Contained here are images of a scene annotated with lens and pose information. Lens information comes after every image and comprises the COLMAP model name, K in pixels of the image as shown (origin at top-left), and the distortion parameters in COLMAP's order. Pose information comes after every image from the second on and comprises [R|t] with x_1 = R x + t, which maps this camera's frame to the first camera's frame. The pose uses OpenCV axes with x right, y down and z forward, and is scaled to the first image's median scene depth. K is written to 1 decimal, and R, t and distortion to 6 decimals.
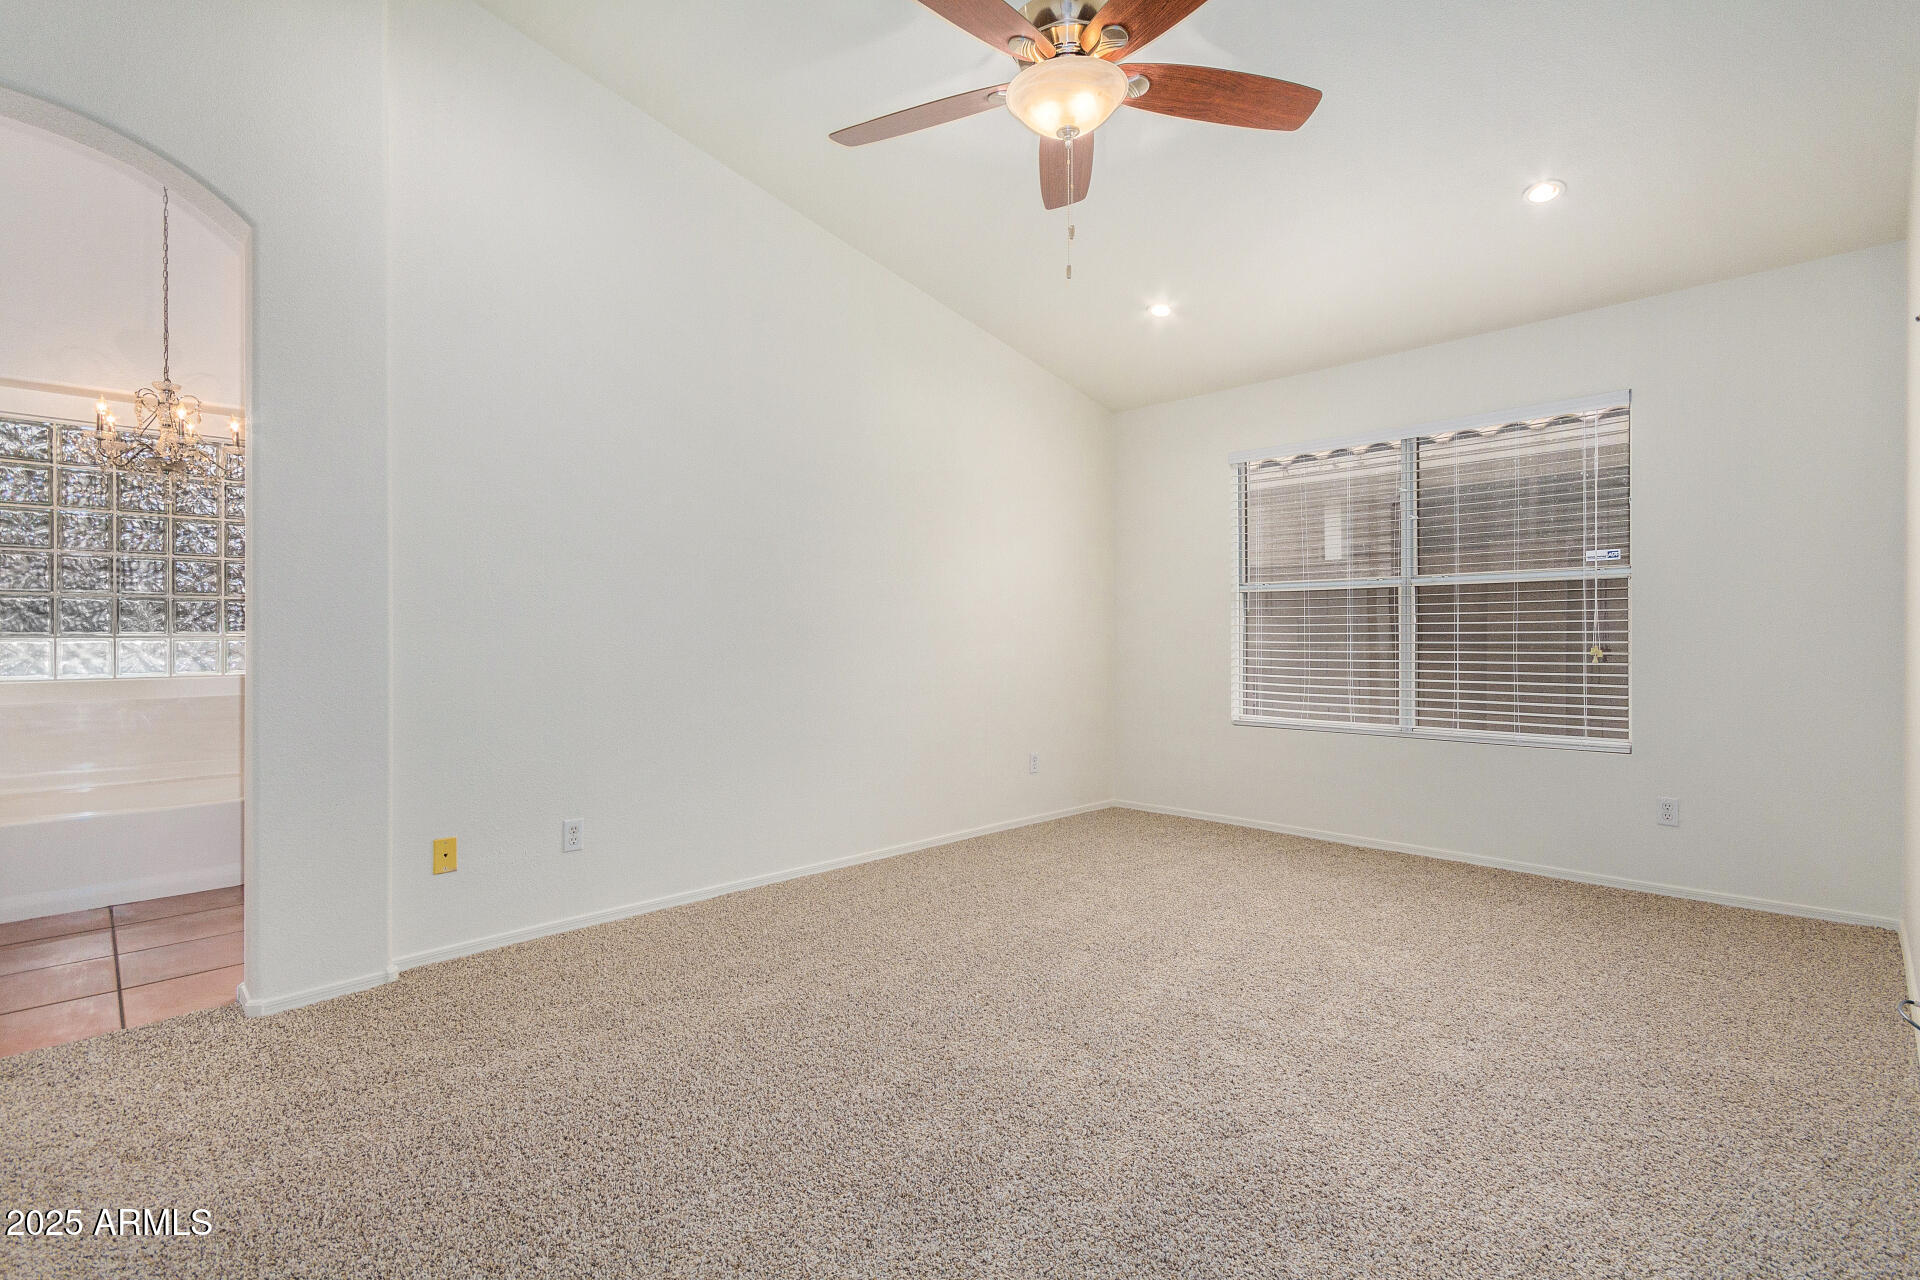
lens RADIAL K [[888.6, 0, 965.7], [0, 888.6, 630.6], [0, 0, 1]] dist [0.002929, 0.000008]
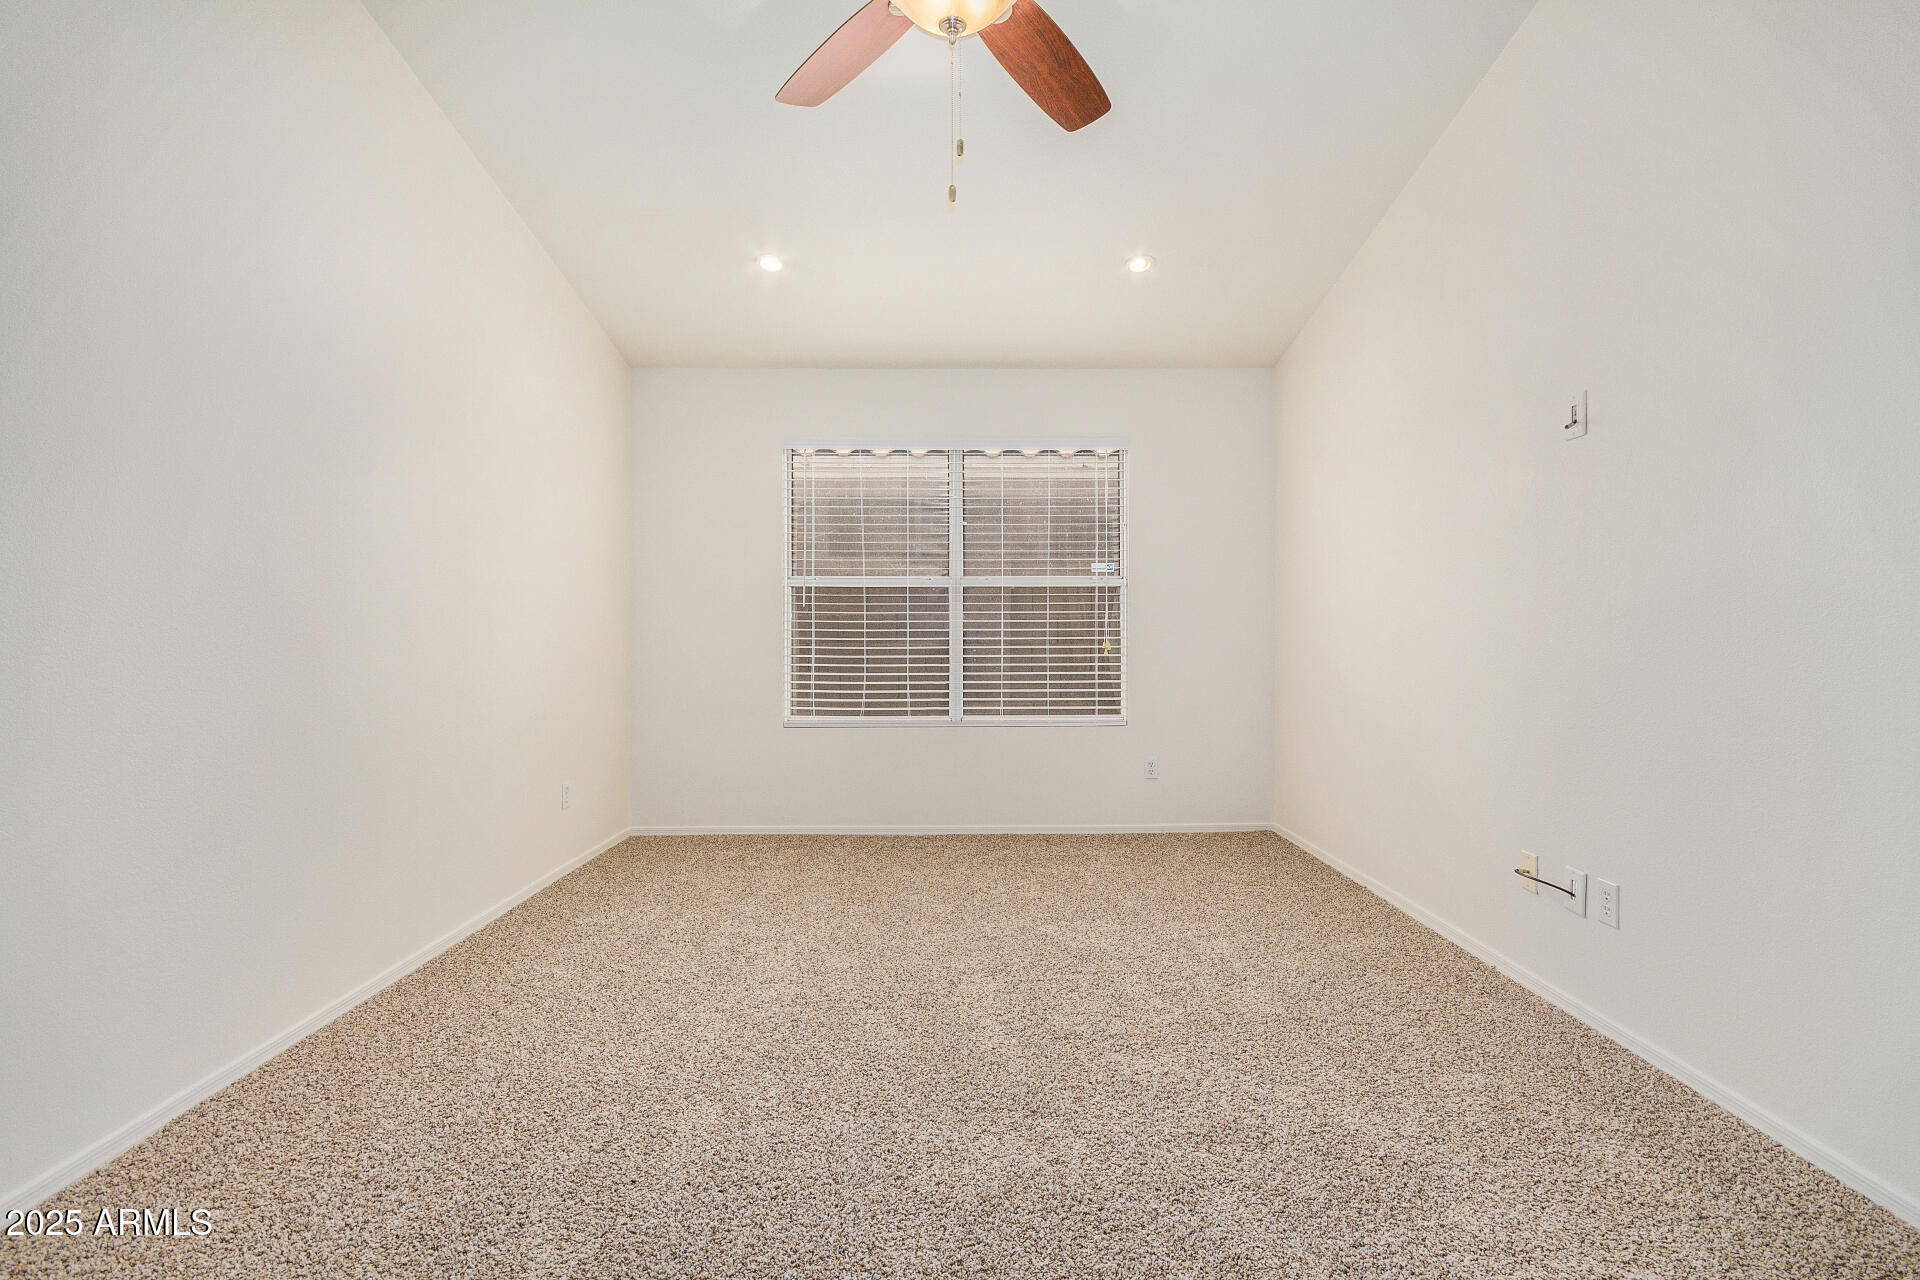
lens RADIAL K [[885.5, 0, 957.0], [0, 885.5, 651.8], [0, 0, 1]] dist [0.000268, -0.000086]
pose [[0.695537, -0.014126, 0.718351, -0.309990], [-0.004756, 0.999694, 0.024263, 0.003626], [-0.718474, -0.020292, 0.695258, 0.285873]]
